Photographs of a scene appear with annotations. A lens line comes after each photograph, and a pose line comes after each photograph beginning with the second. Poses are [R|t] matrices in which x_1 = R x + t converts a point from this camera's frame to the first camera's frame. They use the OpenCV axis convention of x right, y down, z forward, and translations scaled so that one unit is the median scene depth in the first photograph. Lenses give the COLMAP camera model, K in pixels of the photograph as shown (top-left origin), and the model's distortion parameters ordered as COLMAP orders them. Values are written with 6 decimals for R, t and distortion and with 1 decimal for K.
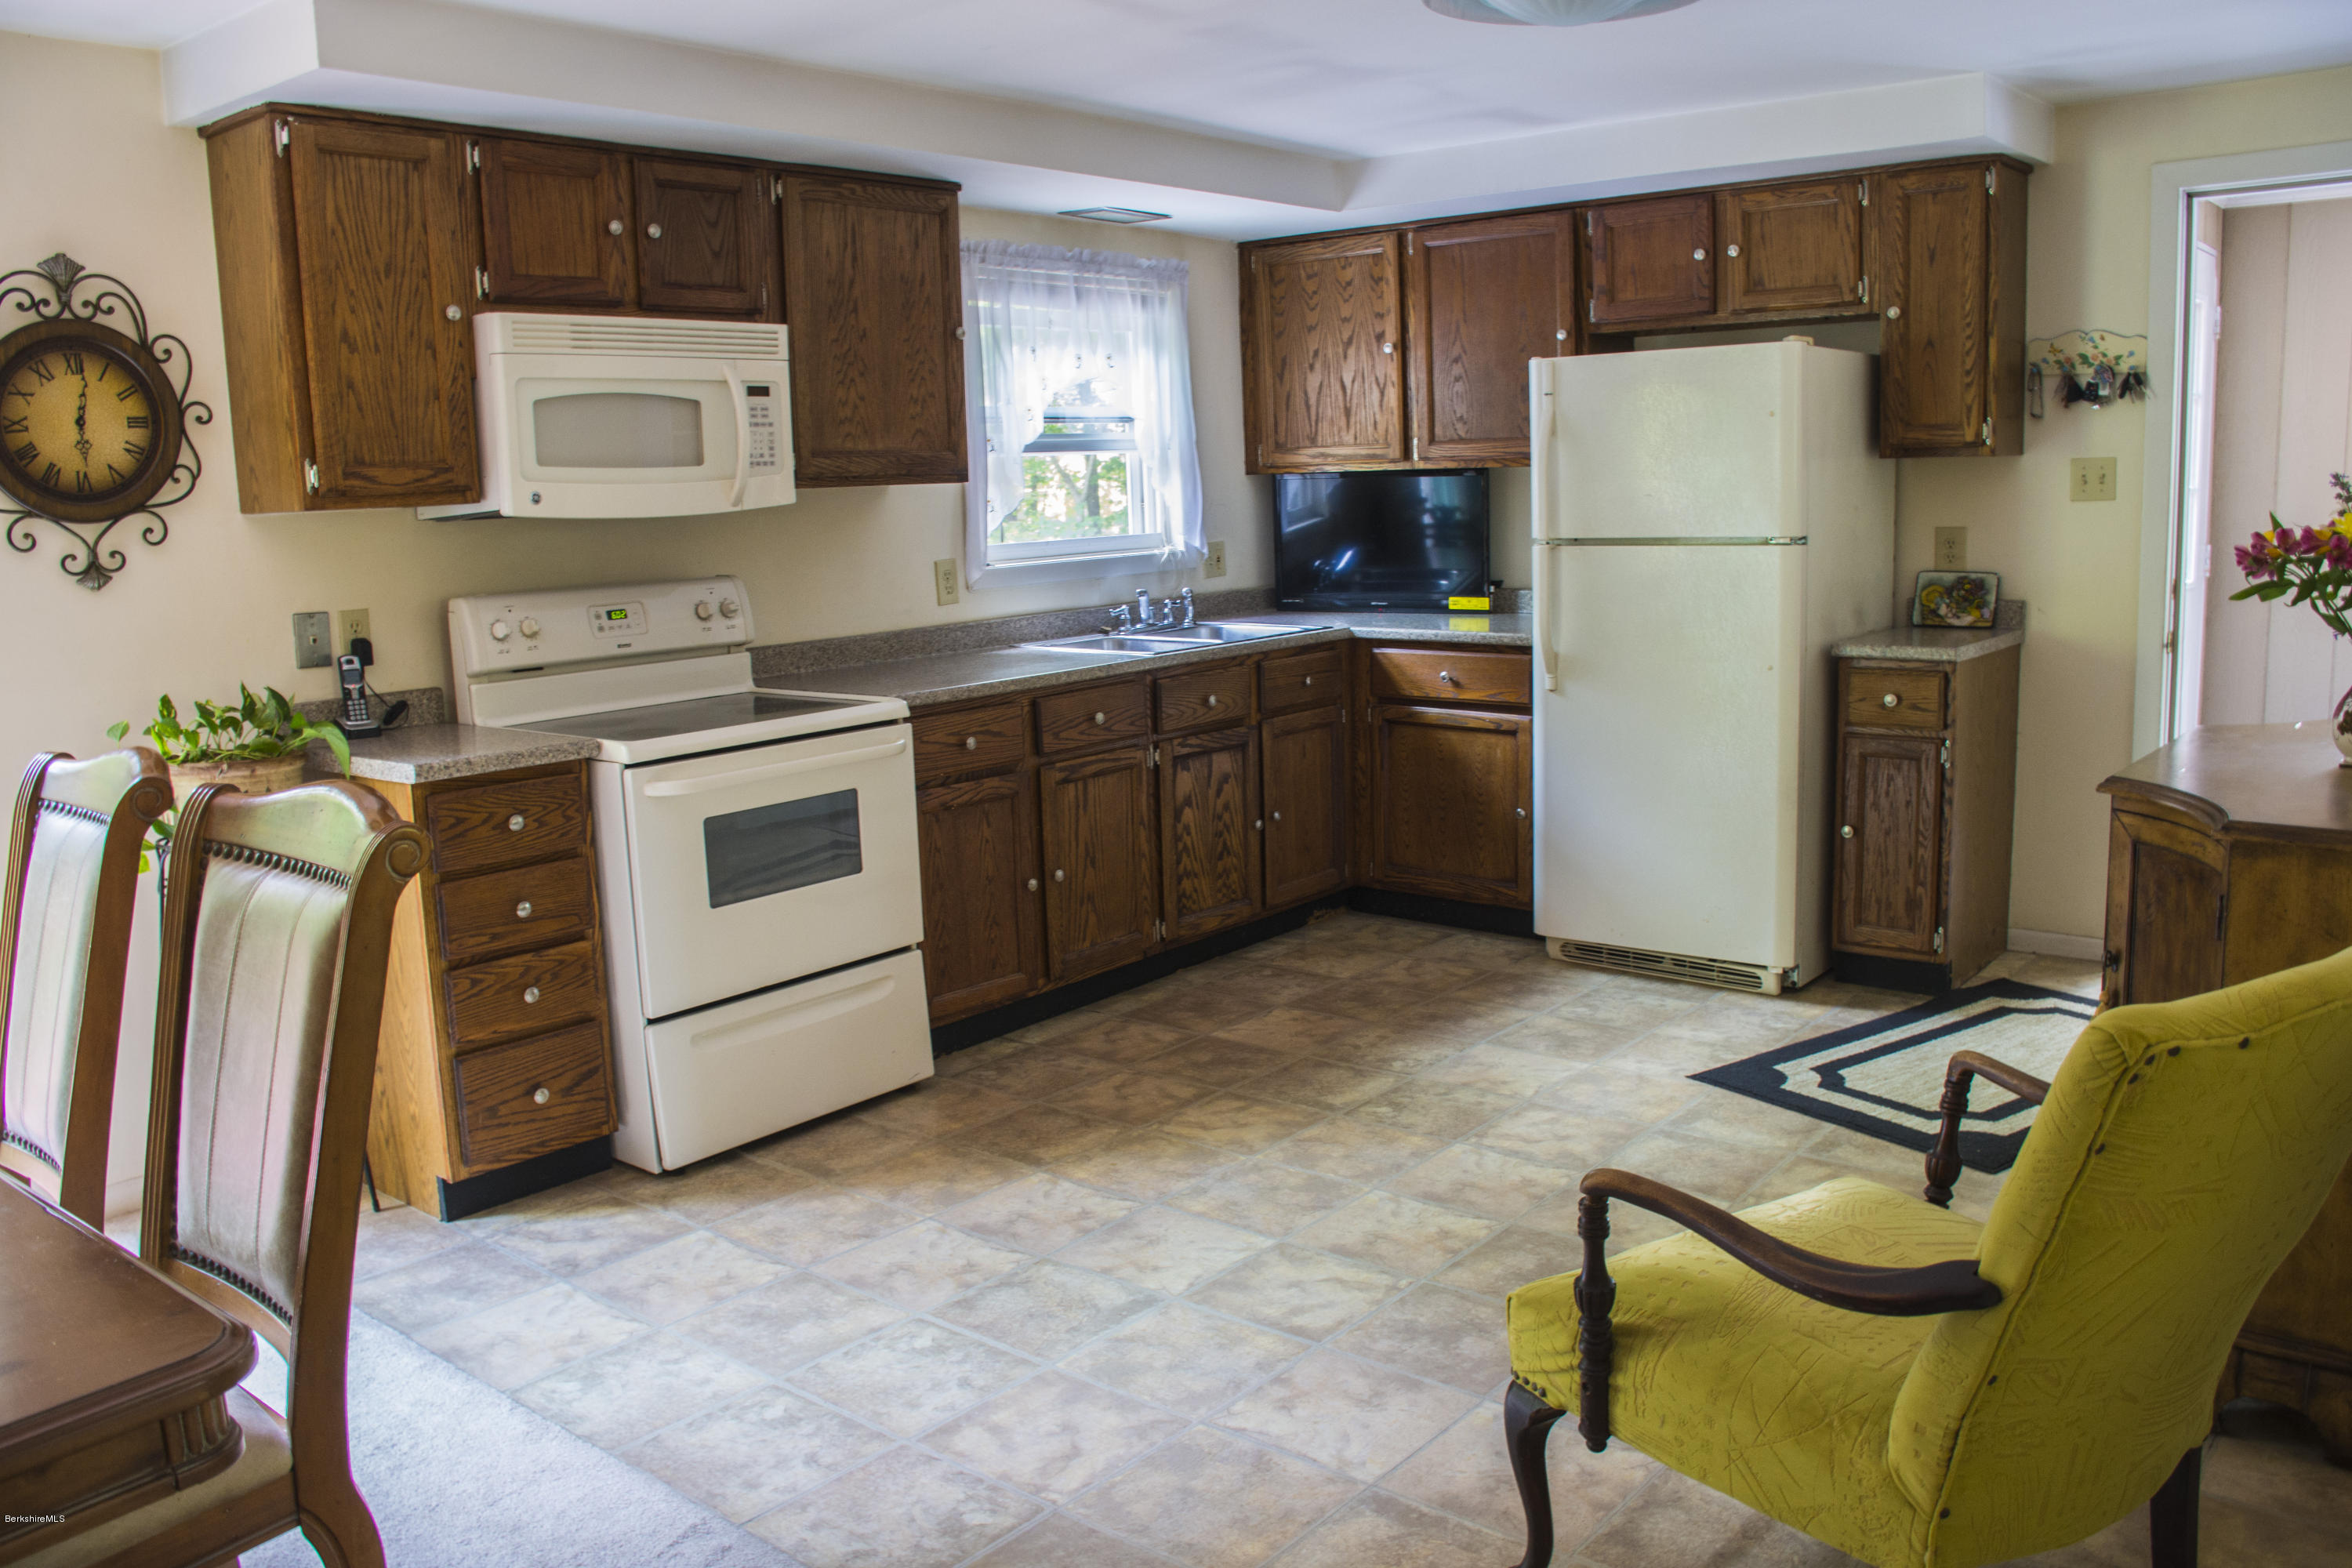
lens RADIAL K [[1848.1, 0, 1173.7], [0, 1848.1, 767.5], [0, 0, 1]] dist [-0.074081, 0.023867]
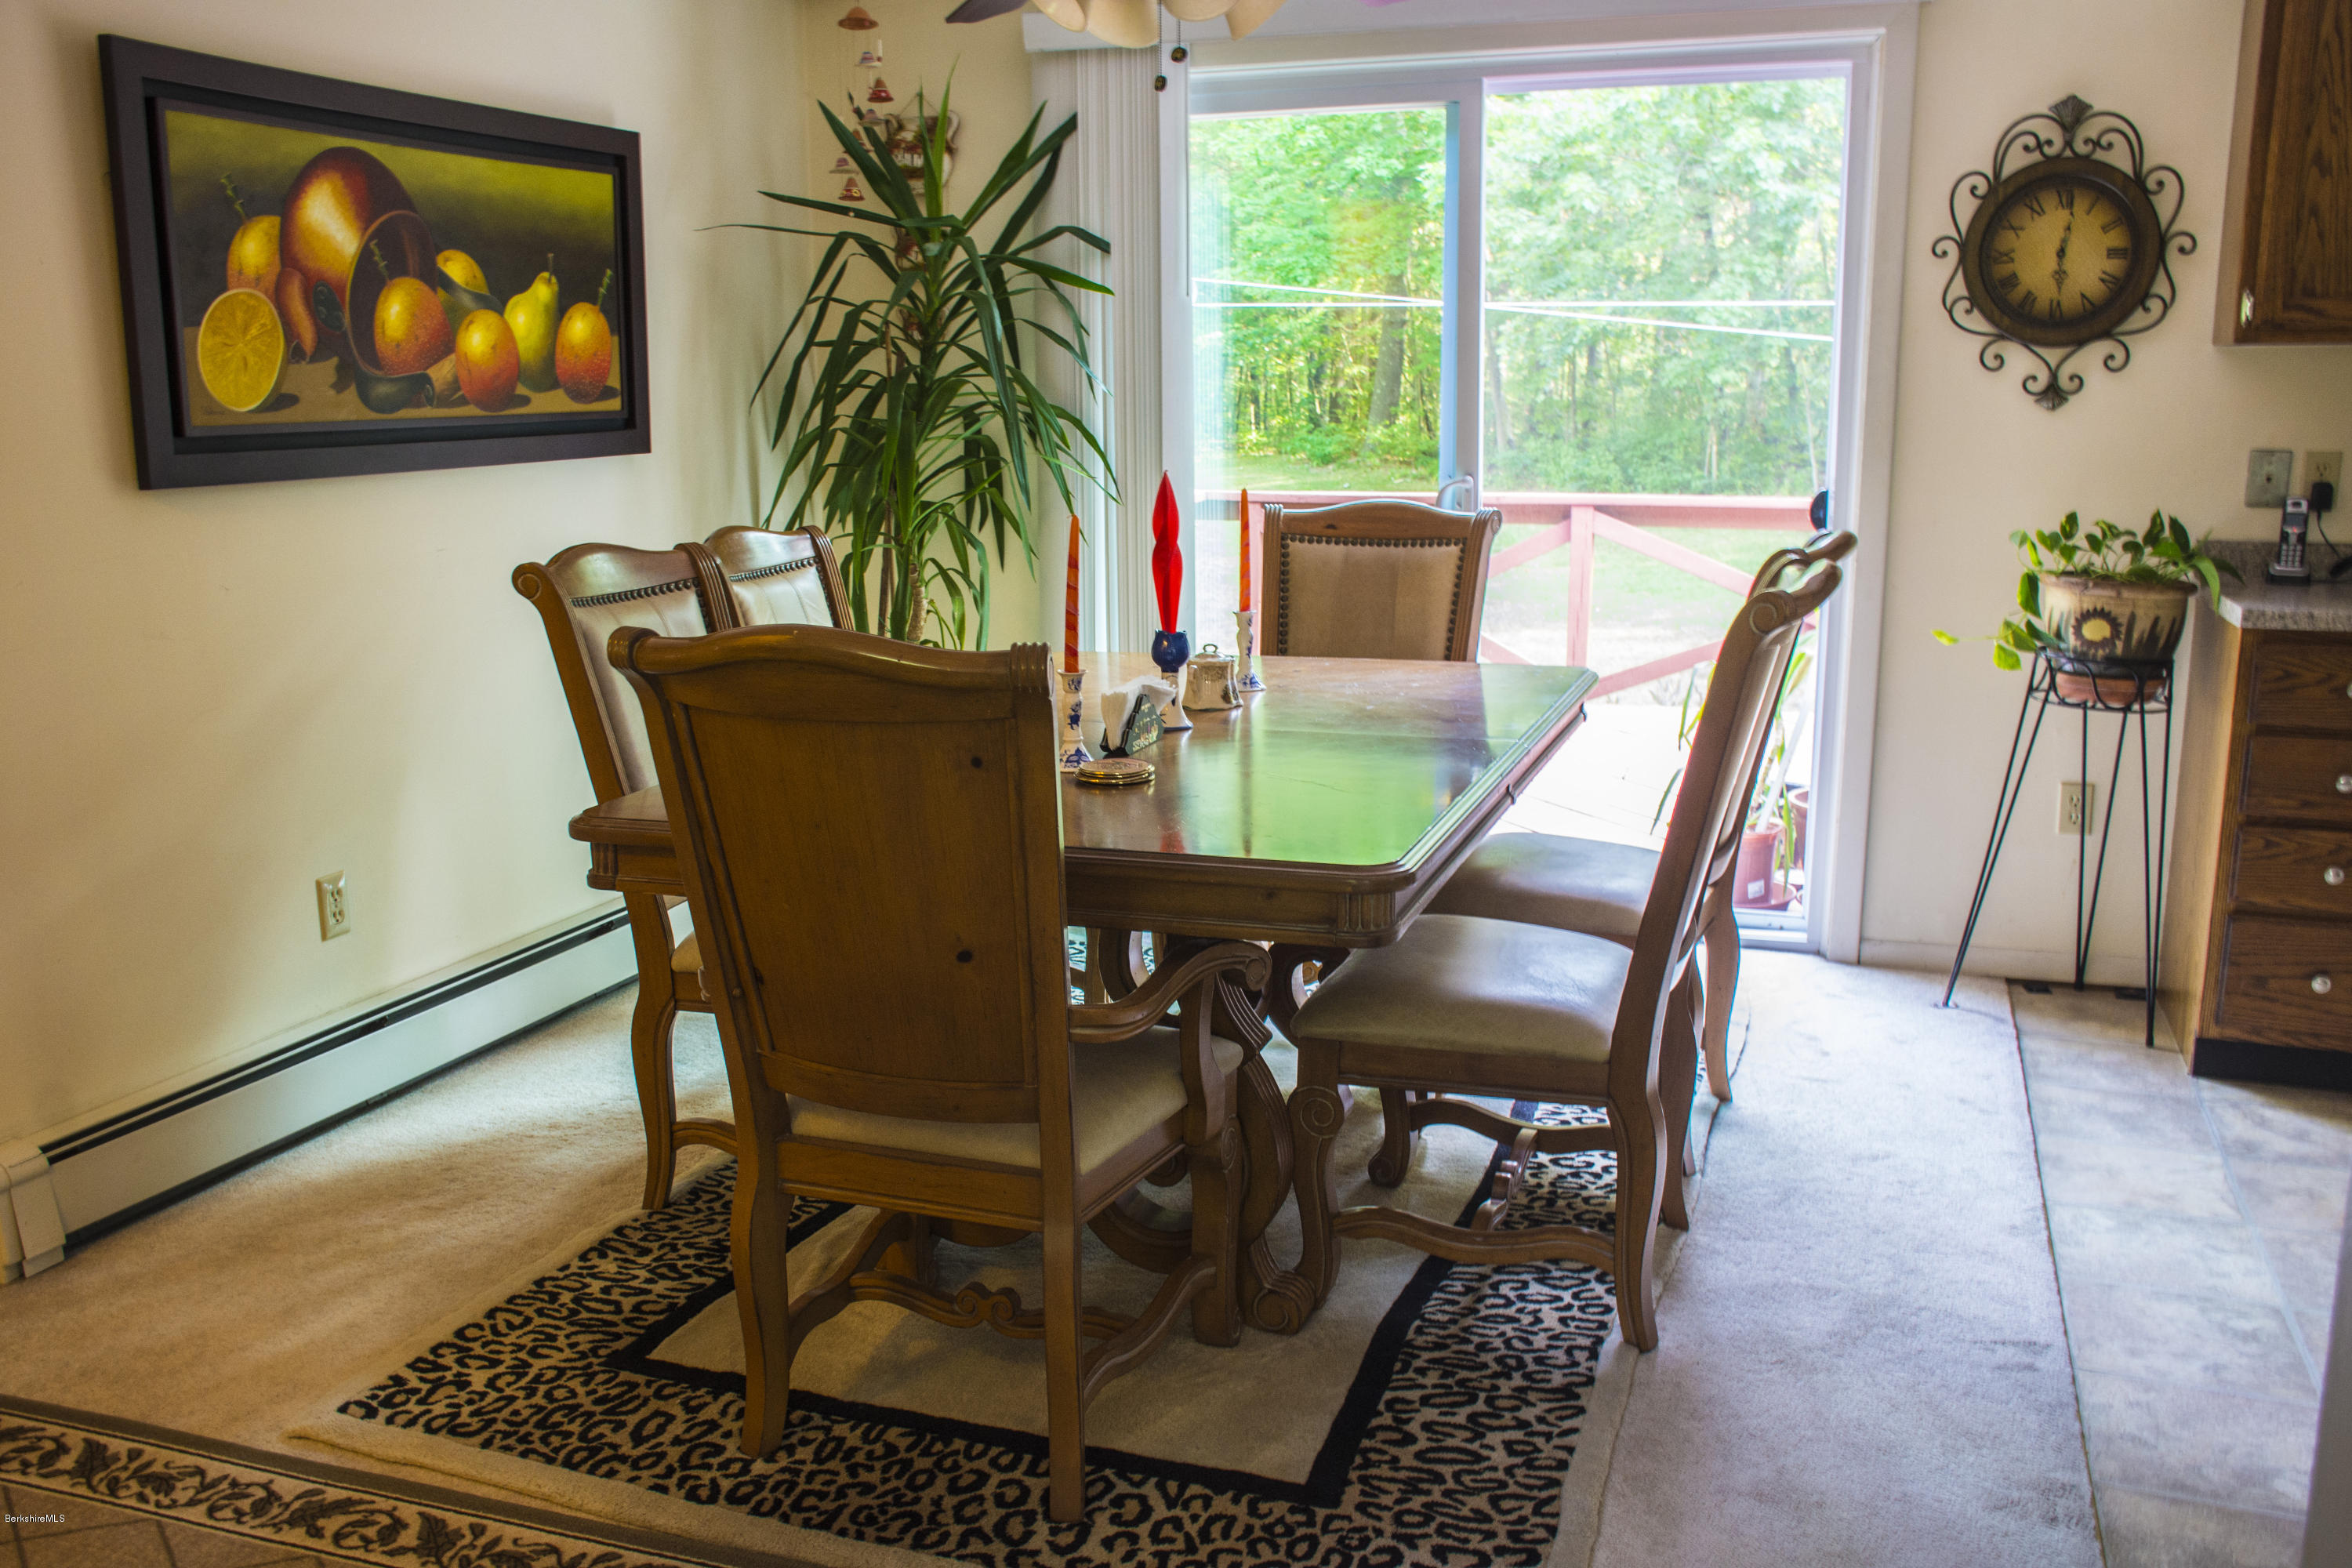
lens RADIAL K [[2051.7, 0, 1169.5], [0, 2051.7, 799.7], [0, 0, 1]] dist [-0.058427, 0.052992]
pose [[0.342536, 0.219294, -0.913553, 0.390599], [-0.149804, 0.972685, 0.177320, -0.007220], [0.927485, 0.076115, 0.366030, 0.075667]]
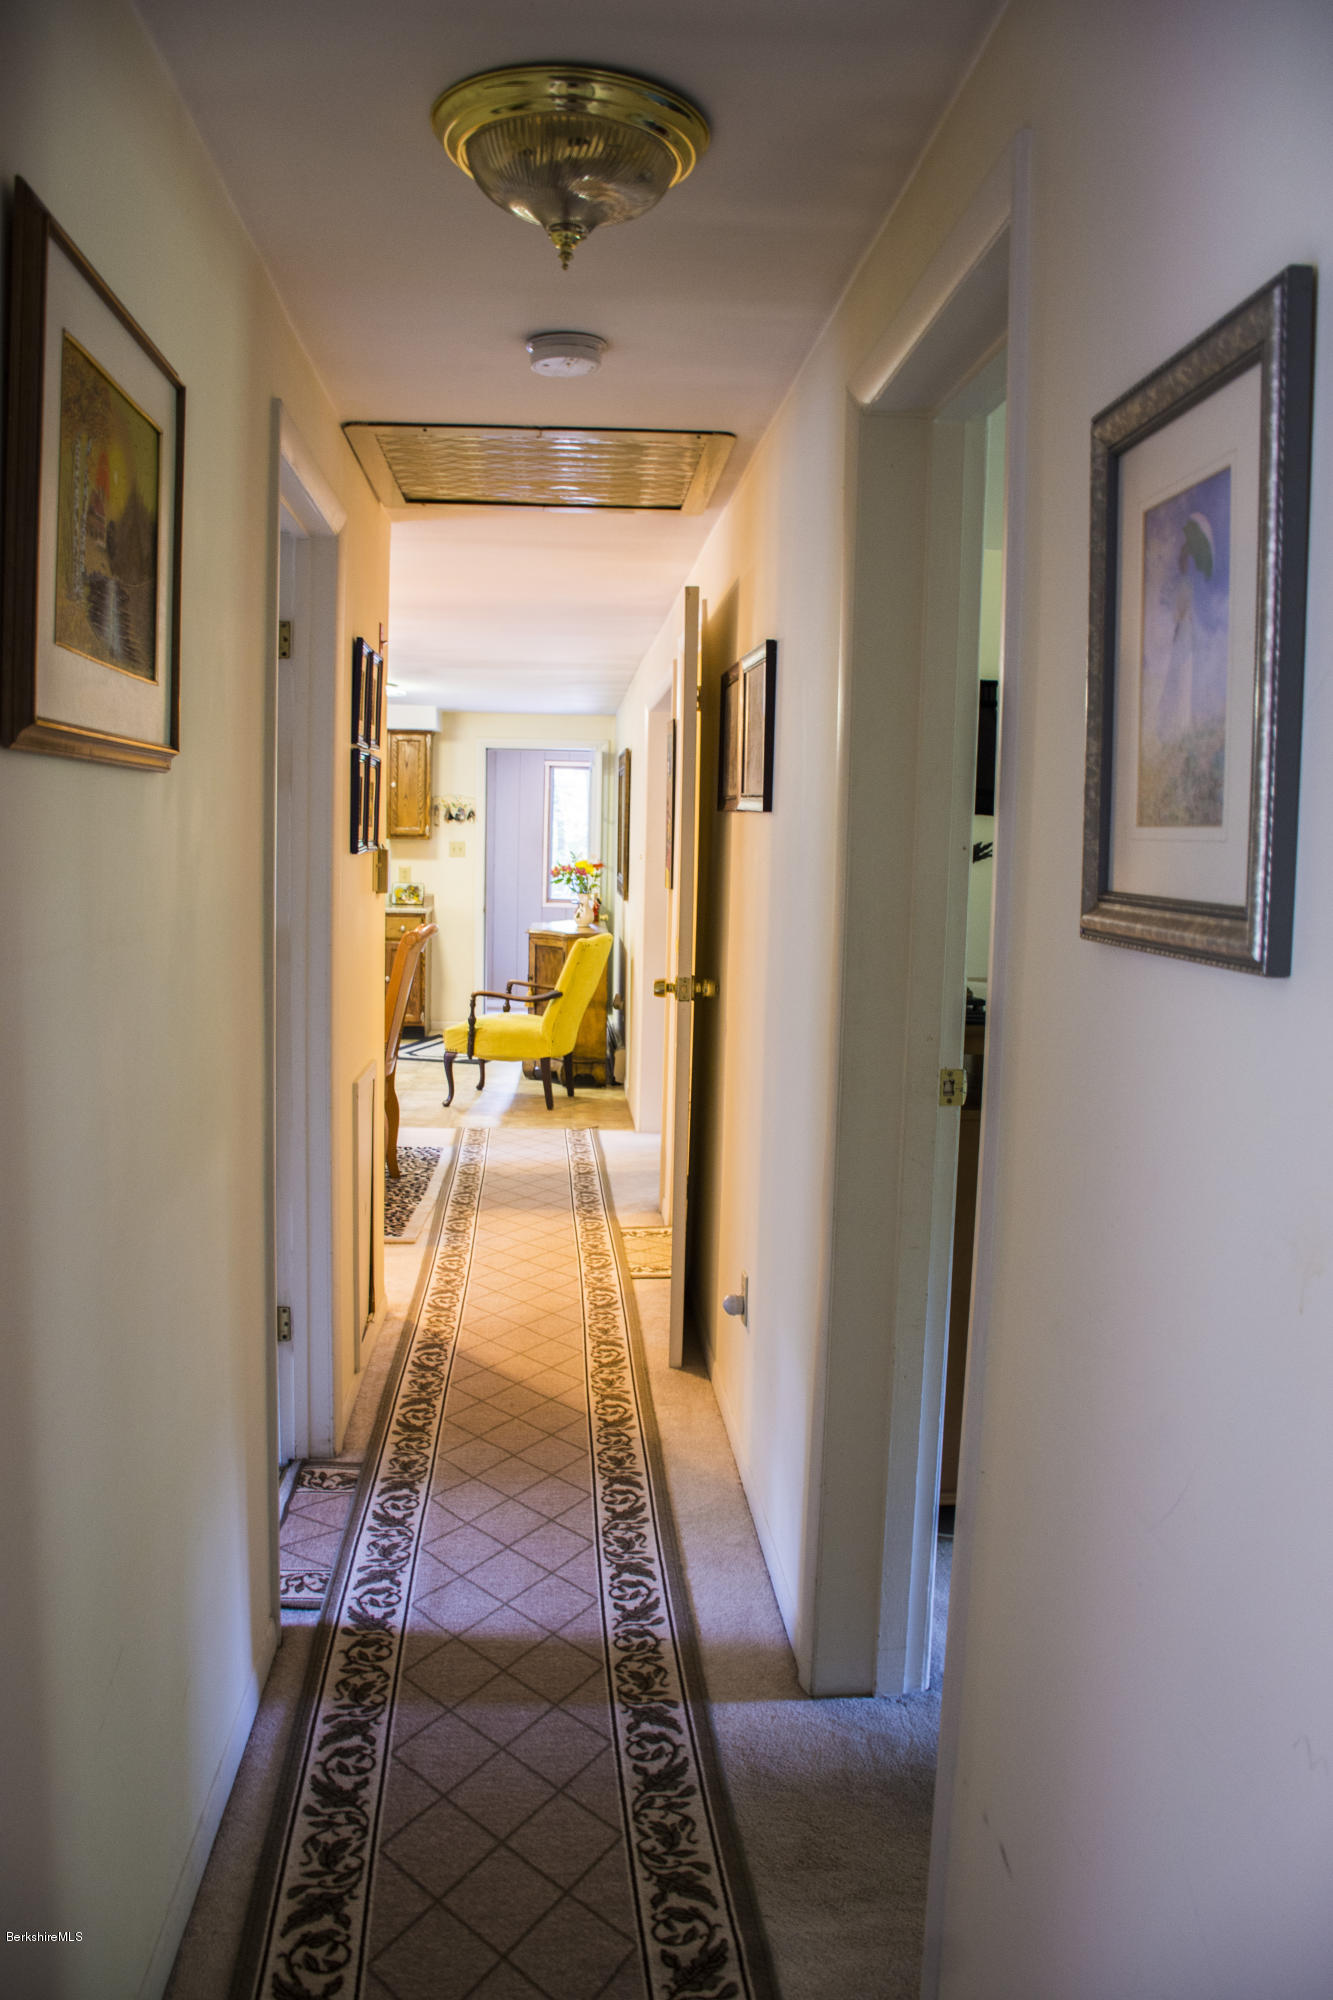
lens RADIAL K [[1571.5, 0, 665.0], [0, 1571.5, 995.6], [0, 0, 1]] dist [-0.074081, 0.023867]
pose [[0.726748, -0.020347, 0.686603, -0.664720], [0.059873, 0.997633, -0.033809, 0.118419], [-0.684290, 0.065680, 0.726246, -0.679159]]
